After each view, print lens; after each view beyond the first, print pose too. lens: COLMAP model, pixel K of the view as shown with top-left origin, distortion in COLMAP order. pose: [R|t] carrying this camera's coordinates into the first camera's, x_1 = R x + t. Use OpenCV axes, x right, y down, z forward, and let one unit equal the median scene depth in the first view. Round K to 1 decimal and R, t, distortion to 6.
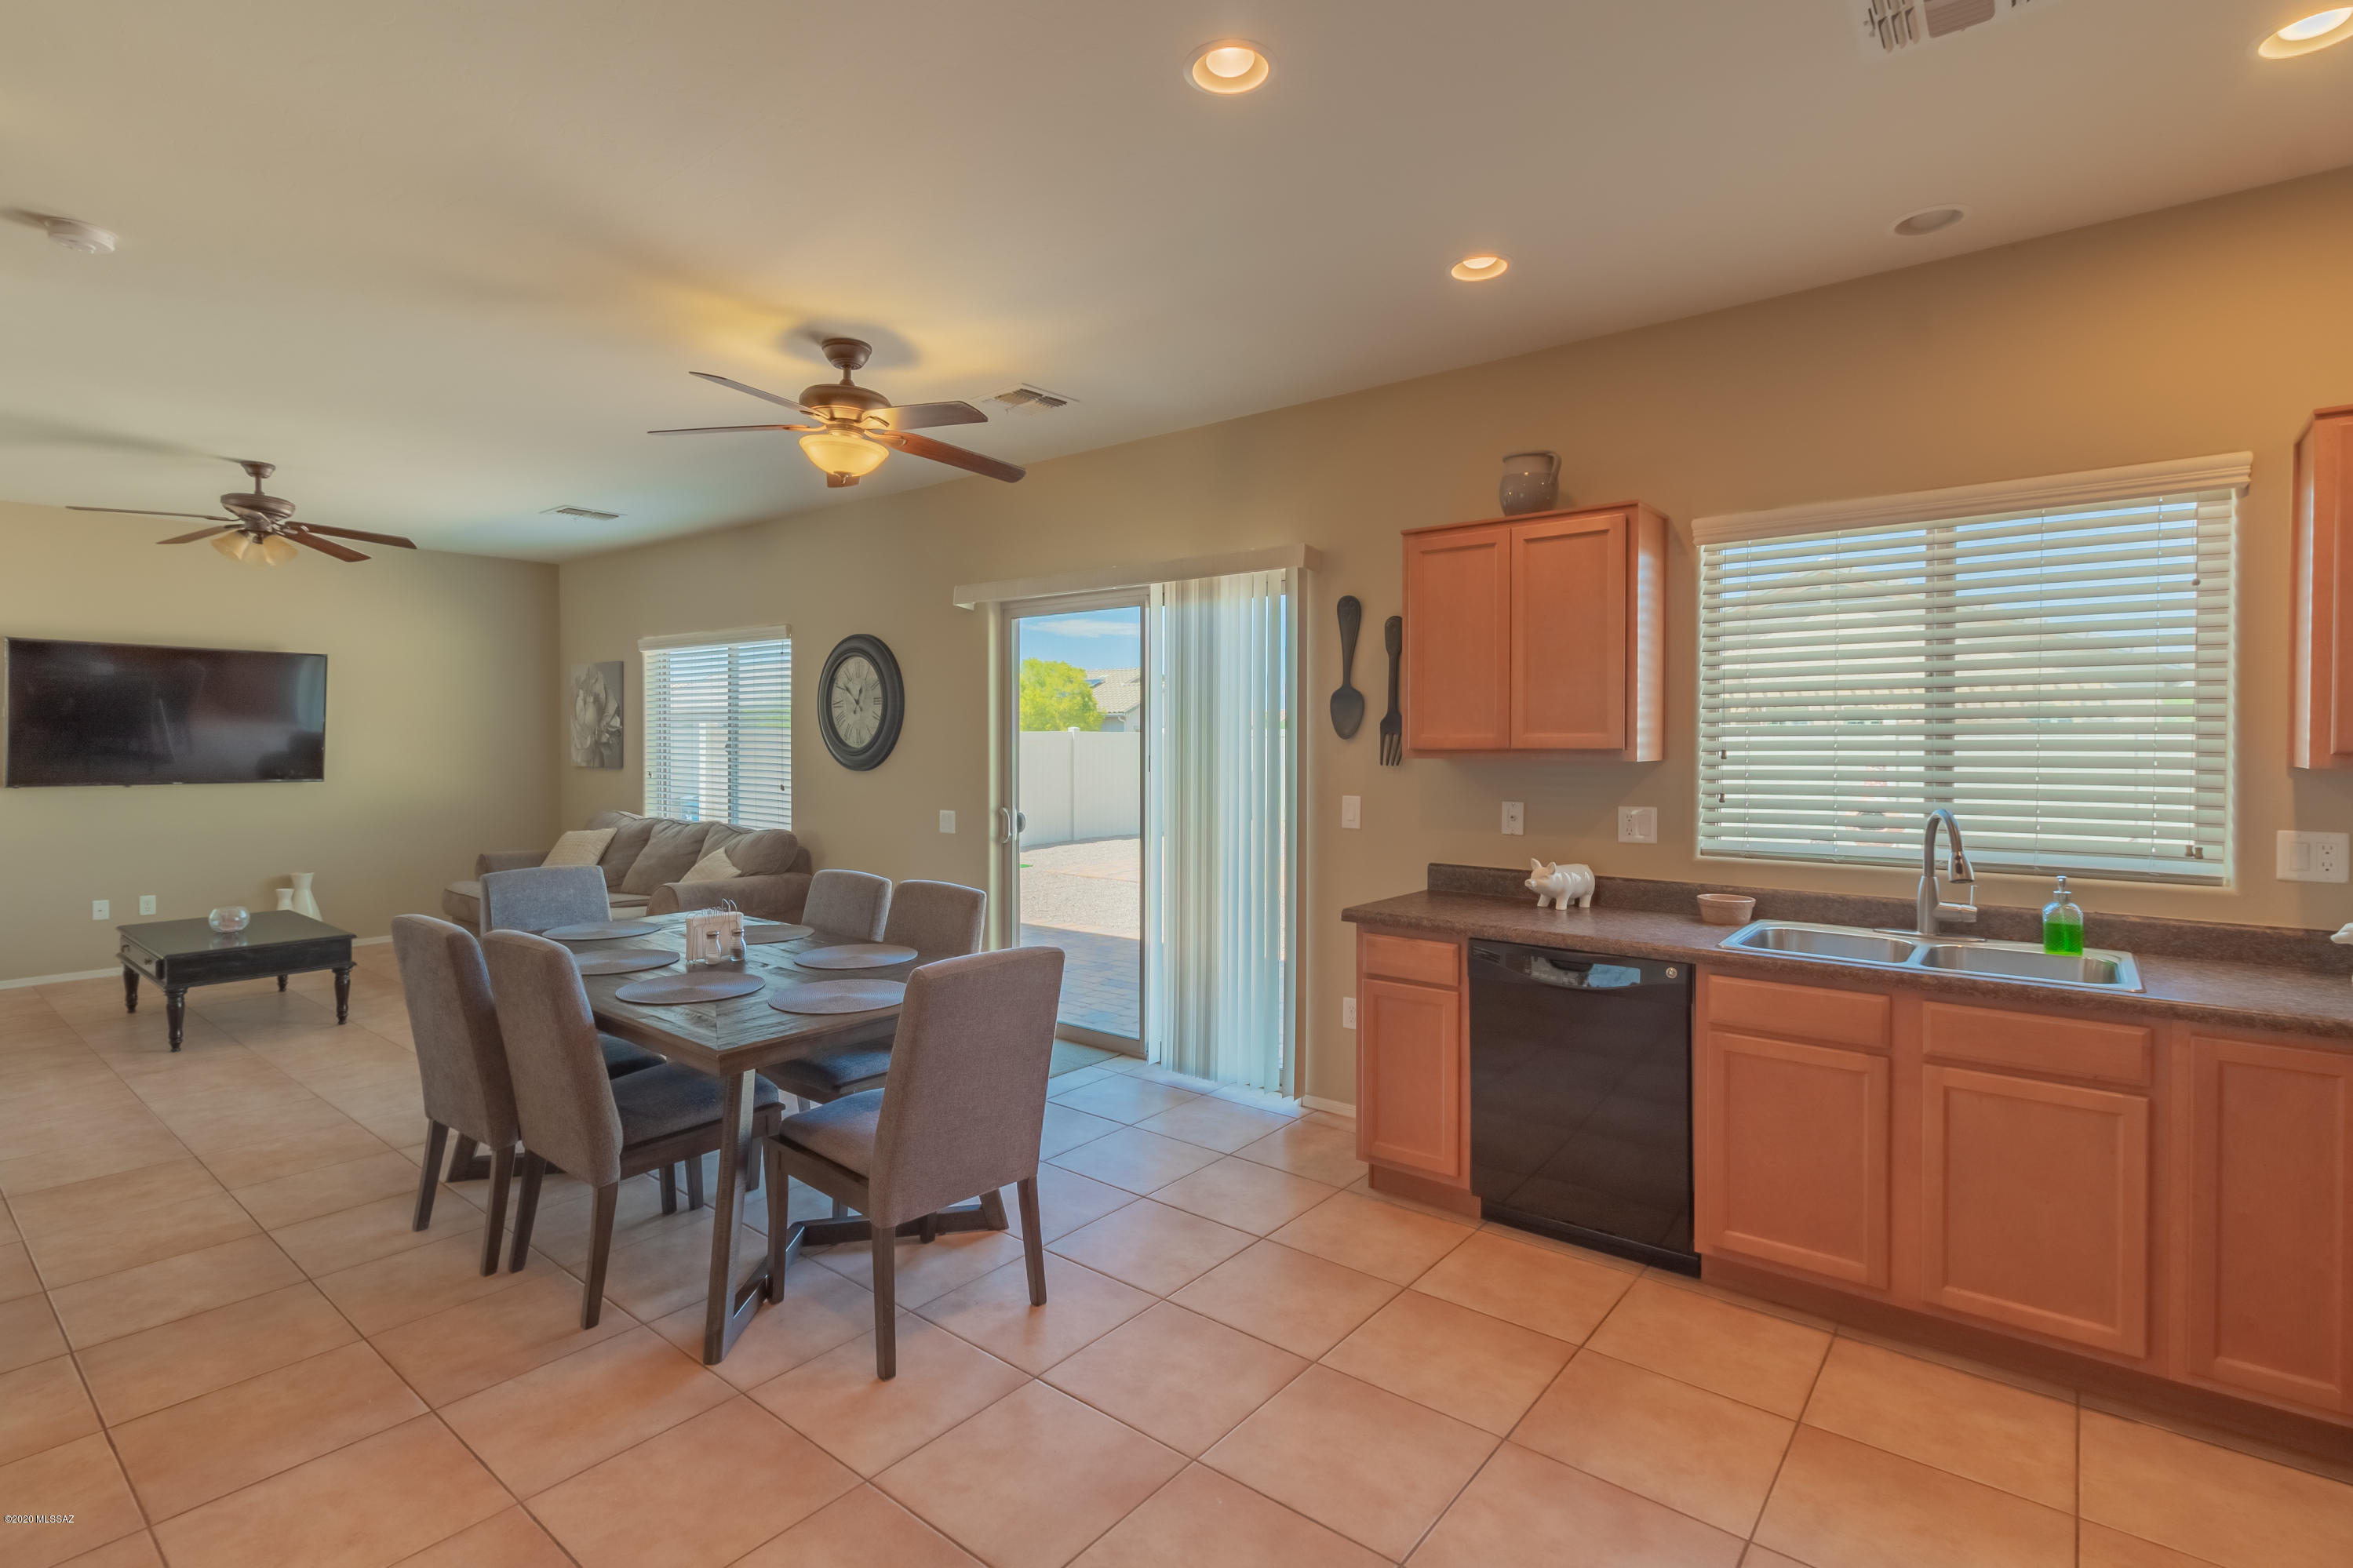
lens RADIAL K [[1112.9, 0, 1171.3], [0, 1112.9, 759.2], [0, 0, 1]] dist [0.003294, 0.000640]
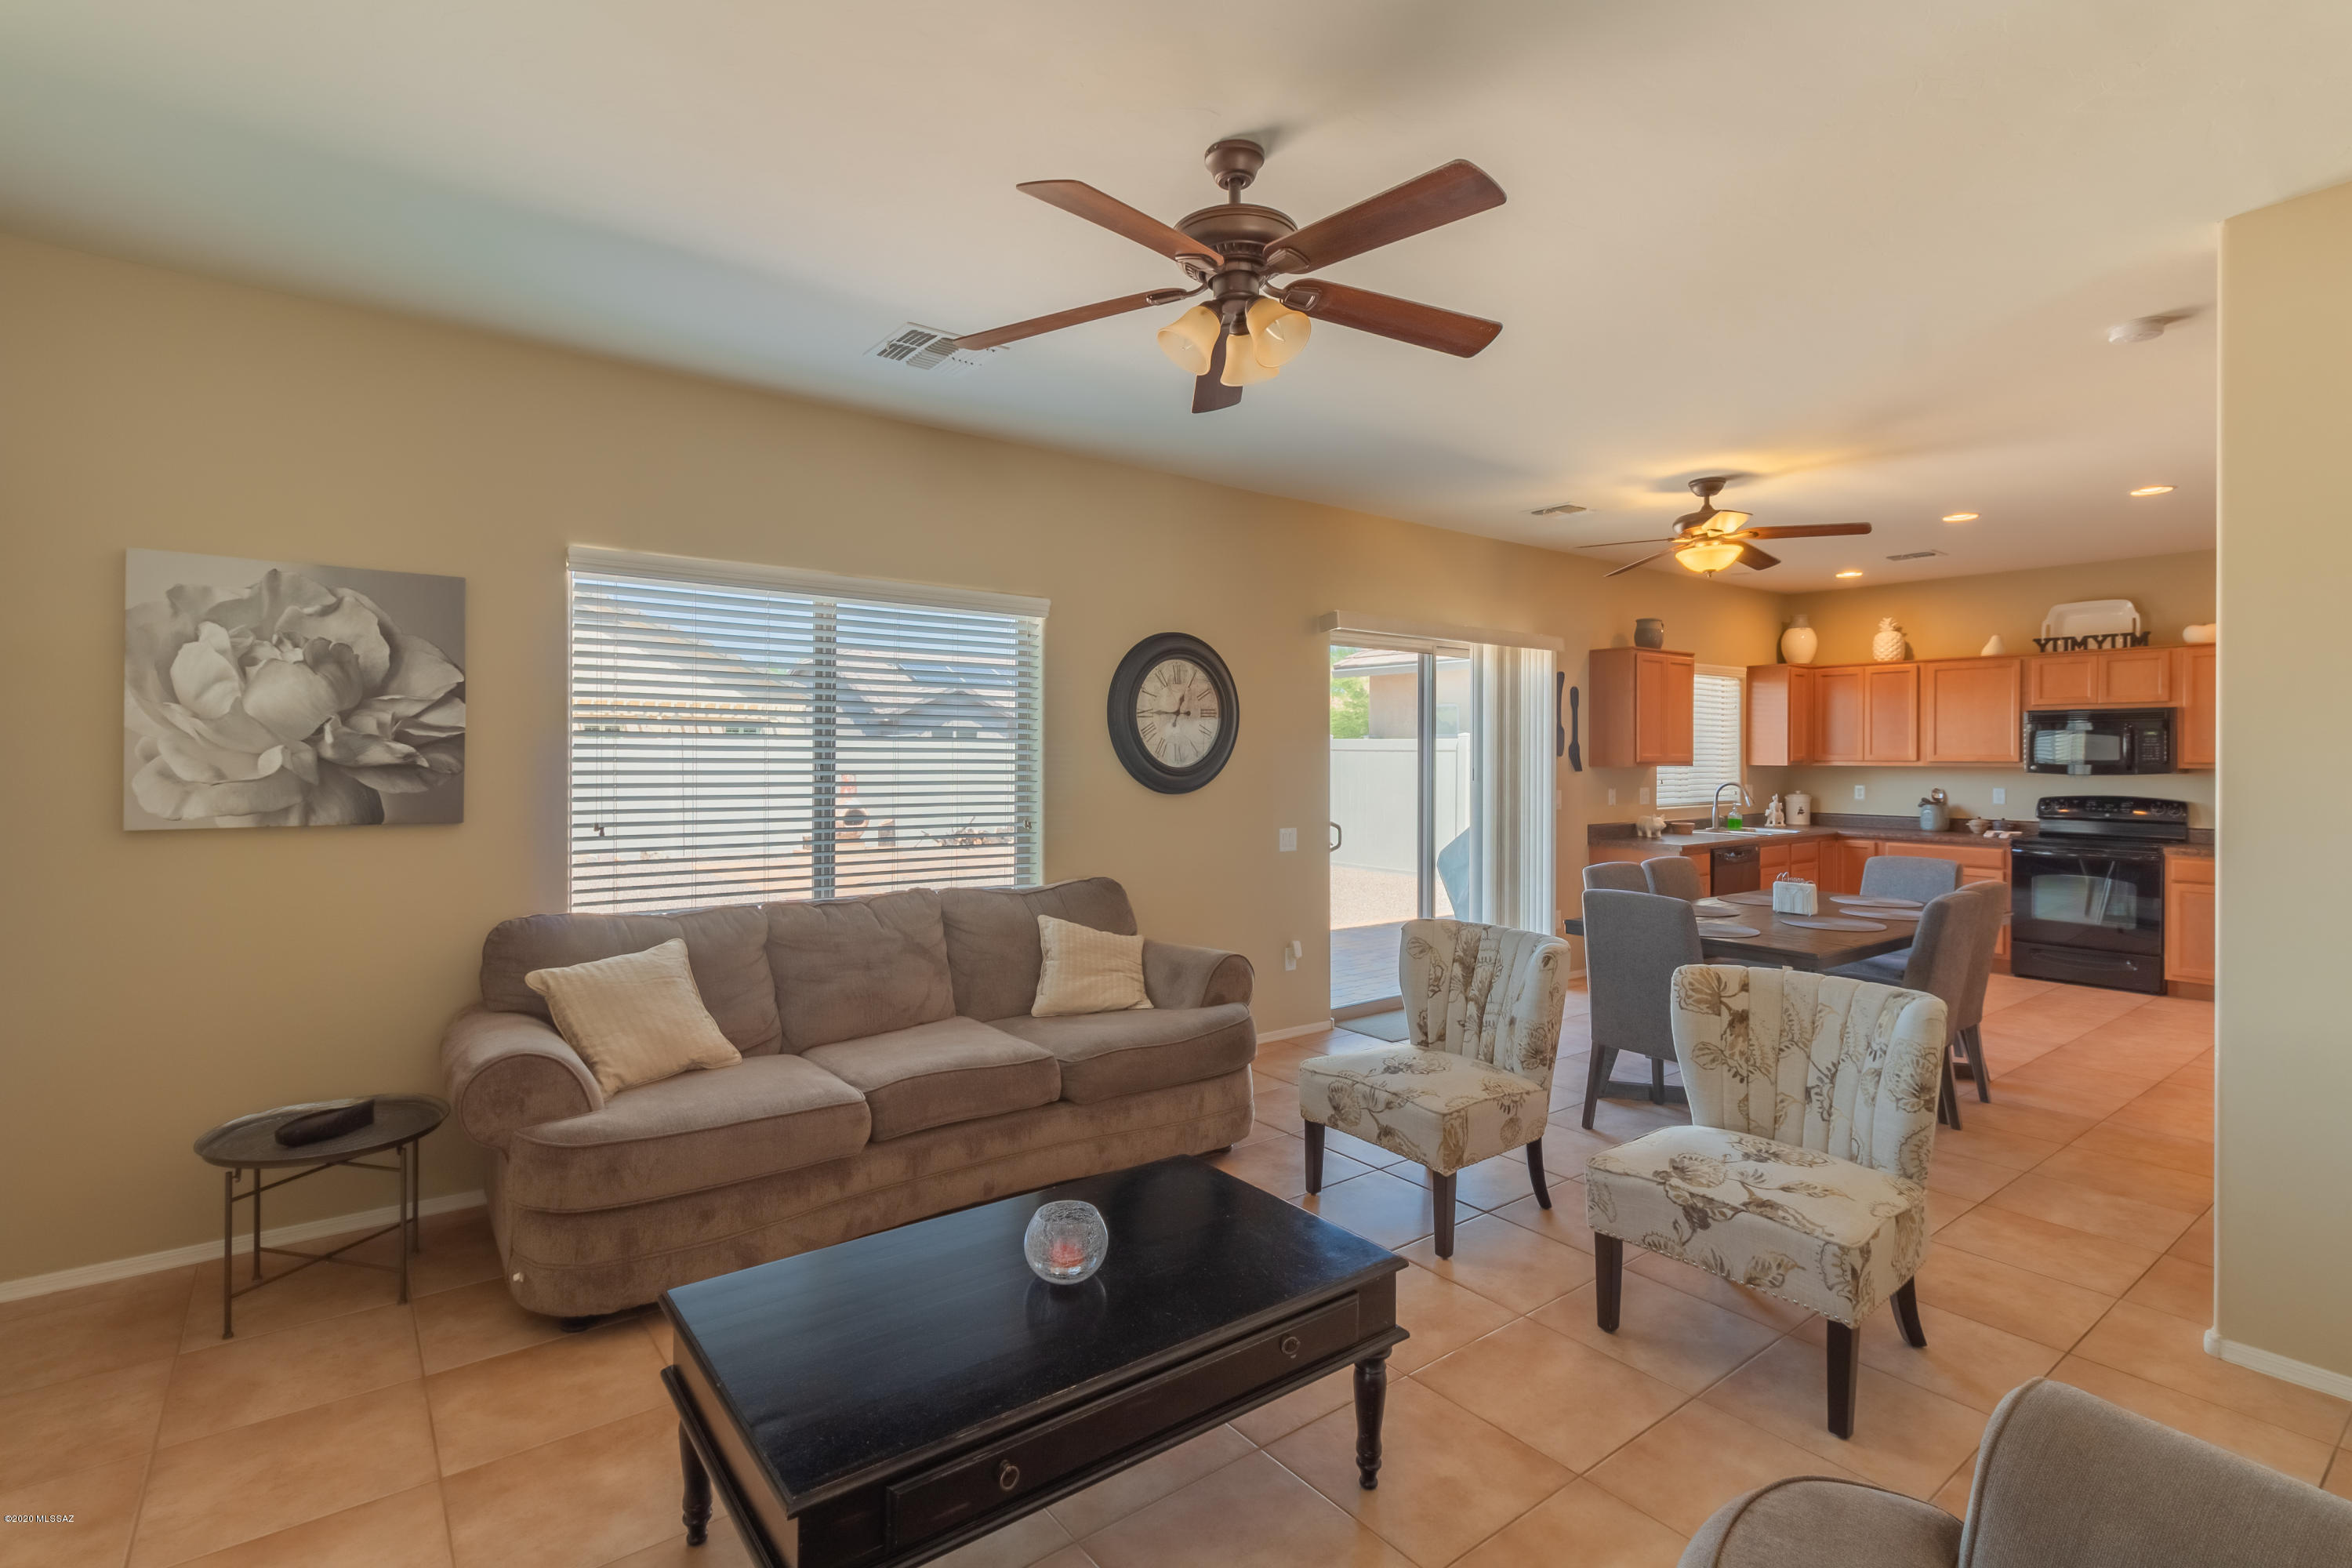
lens RADIAL K [[1112.6, 0, 1170.8], [0, 1112.6, 759.2], [0, 0, 1]] dist [0.003294, 0.000640]
pose [[0.231775, -0.005602, 0.972753, -1.918377], [0.014010, 0.999899, 0.002420, -0.031086], [-0.972669, 0.013068, 0.231830, 1.404638]]
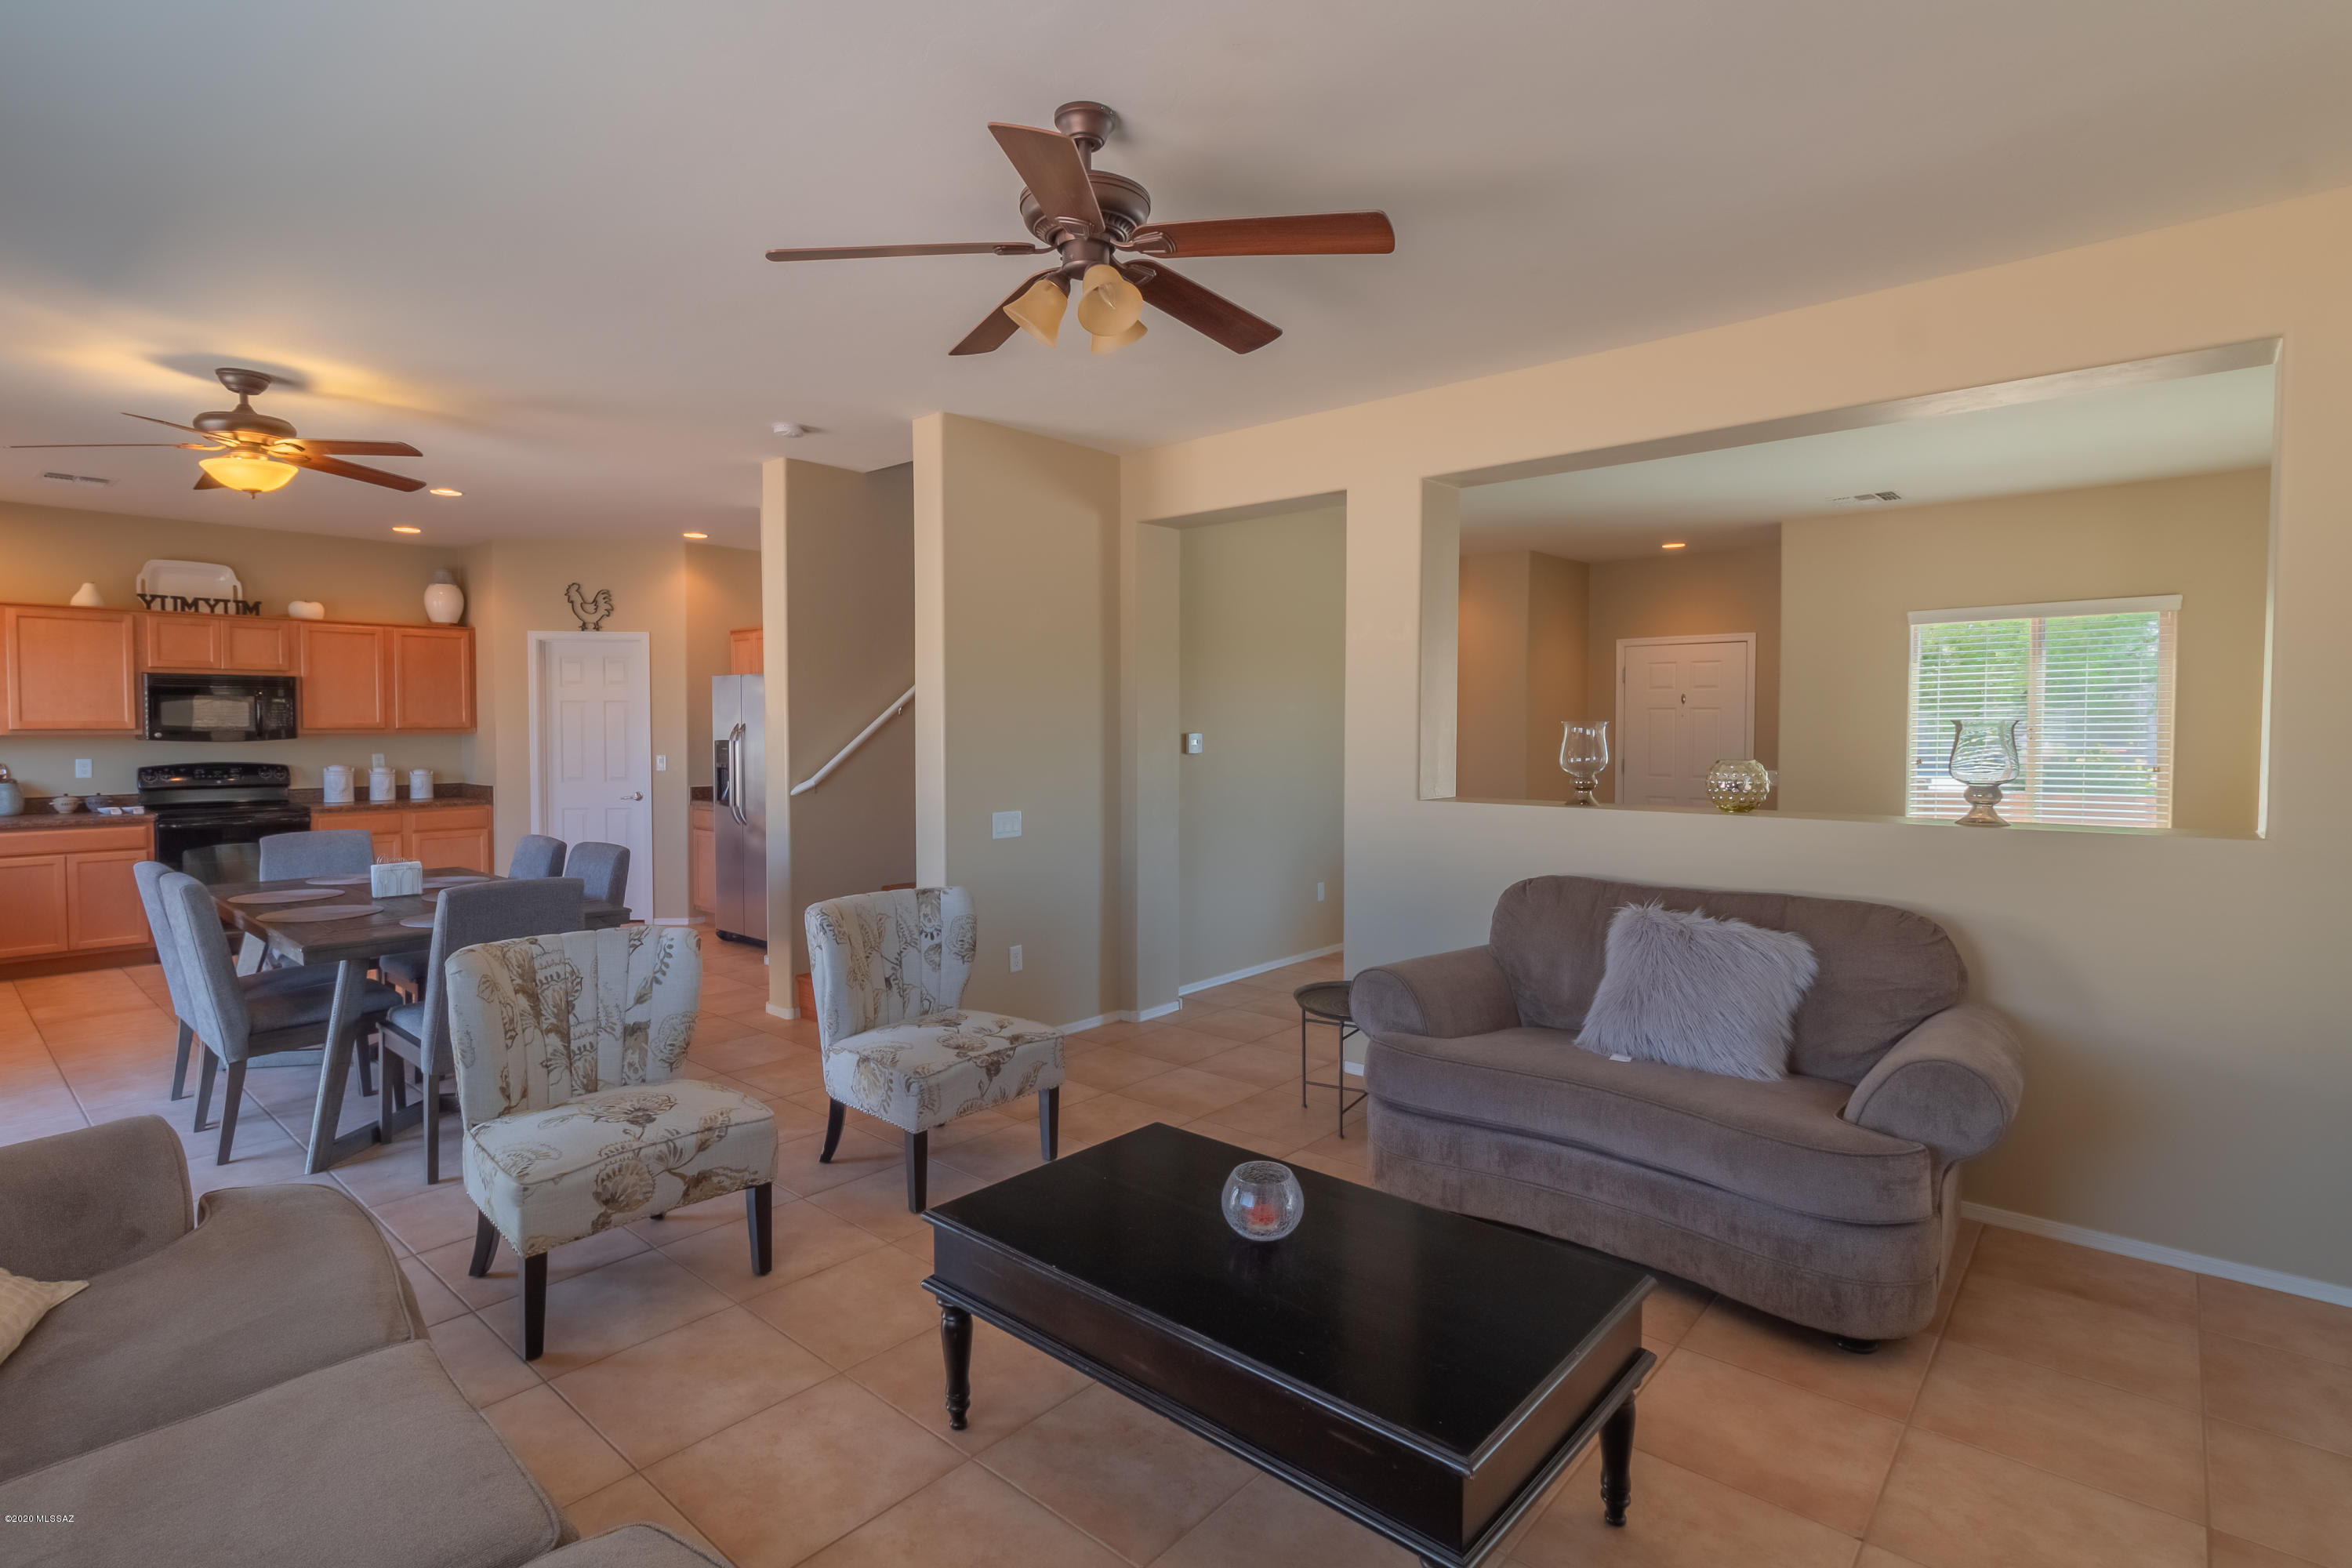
lens RADIAL K [[1137.0, 0, 1168.4], [0, 1137.0, 752.5], [0, 0, 1]] dist [0.003539, 0.000337]
pose [[-0.999410, -0.003846, 0.034120, -1.316521], [-0.002349, 0.999037, 0.043807, -0.047744], [-0.034256, 0.043701, -0.998457, 2.228629]]
